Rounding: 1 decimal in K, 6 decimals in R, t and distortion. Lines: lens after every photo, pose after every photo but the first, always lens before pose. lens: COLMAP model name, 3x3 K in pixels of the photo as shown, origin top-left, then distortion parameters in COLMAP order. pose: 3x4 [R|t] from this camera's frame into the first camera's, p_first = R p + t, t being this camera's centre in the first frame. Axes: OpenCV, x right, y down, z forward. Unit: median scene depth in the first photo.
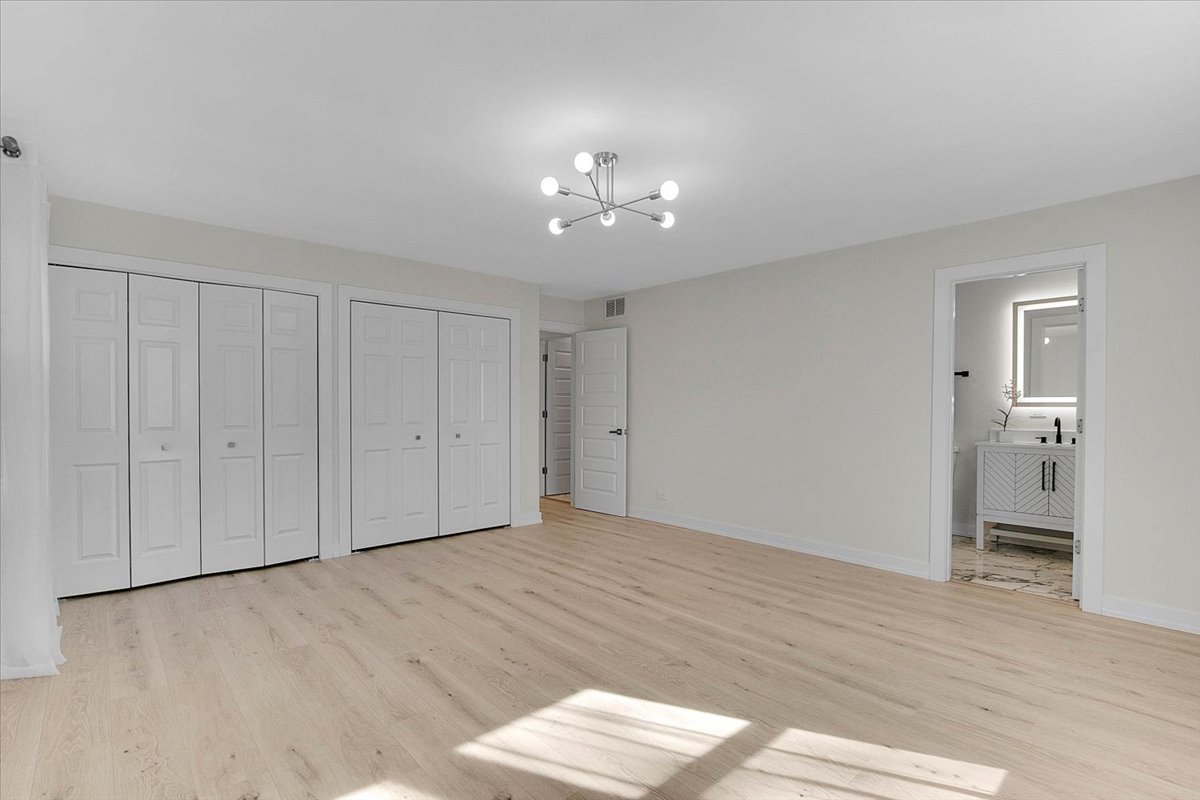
lens RADIAL K [[571.4, 0, 596.5], [0, 571.4, 412.0], [0, 0, 1]] dist [-0.013707, 0.000850]
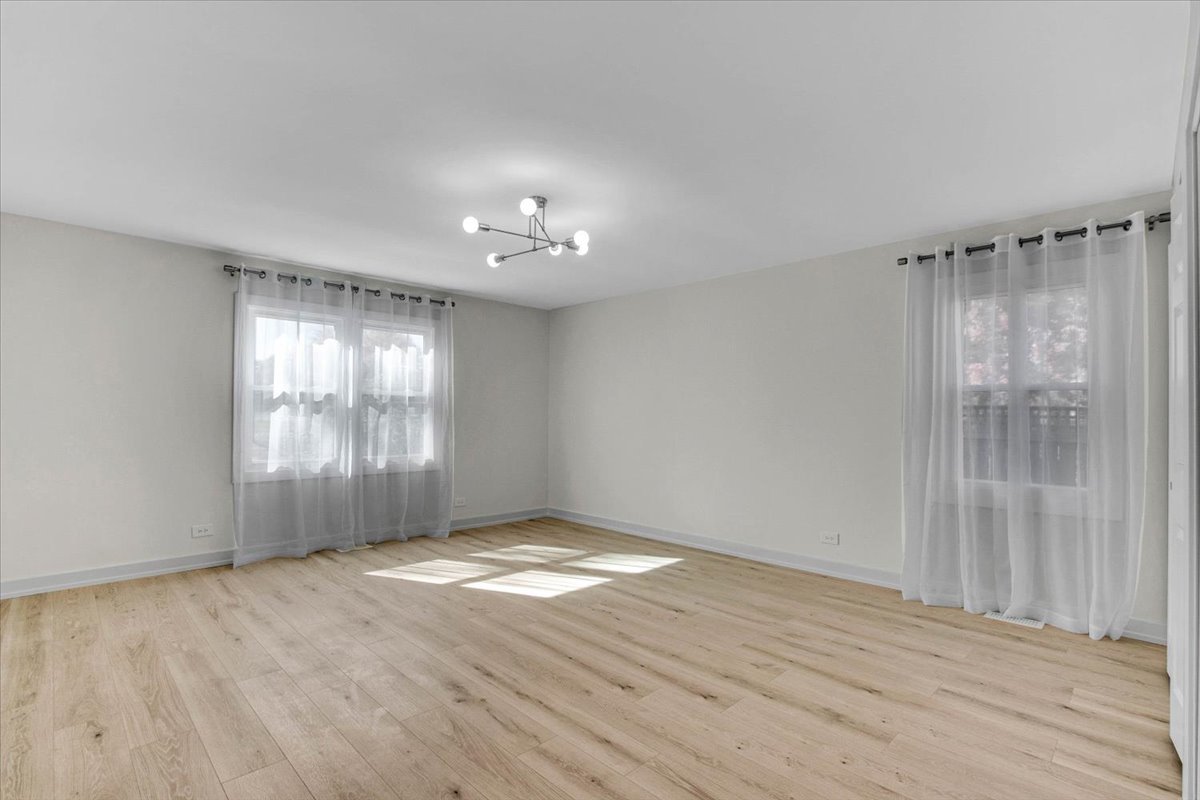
lens RADIAL K [[571.4, 0, 596.5], [0, 571.4, 412.0], [0, 0, 1]] dist [-0.013707, 0.000850]
pose [[-0.998835, -0.014994, -0.045872, -0.049401], [-0.015186, 0.999877, 0.003821, -0.019241], [0.045809, 0.004513, -0.998940, 1.848568]]
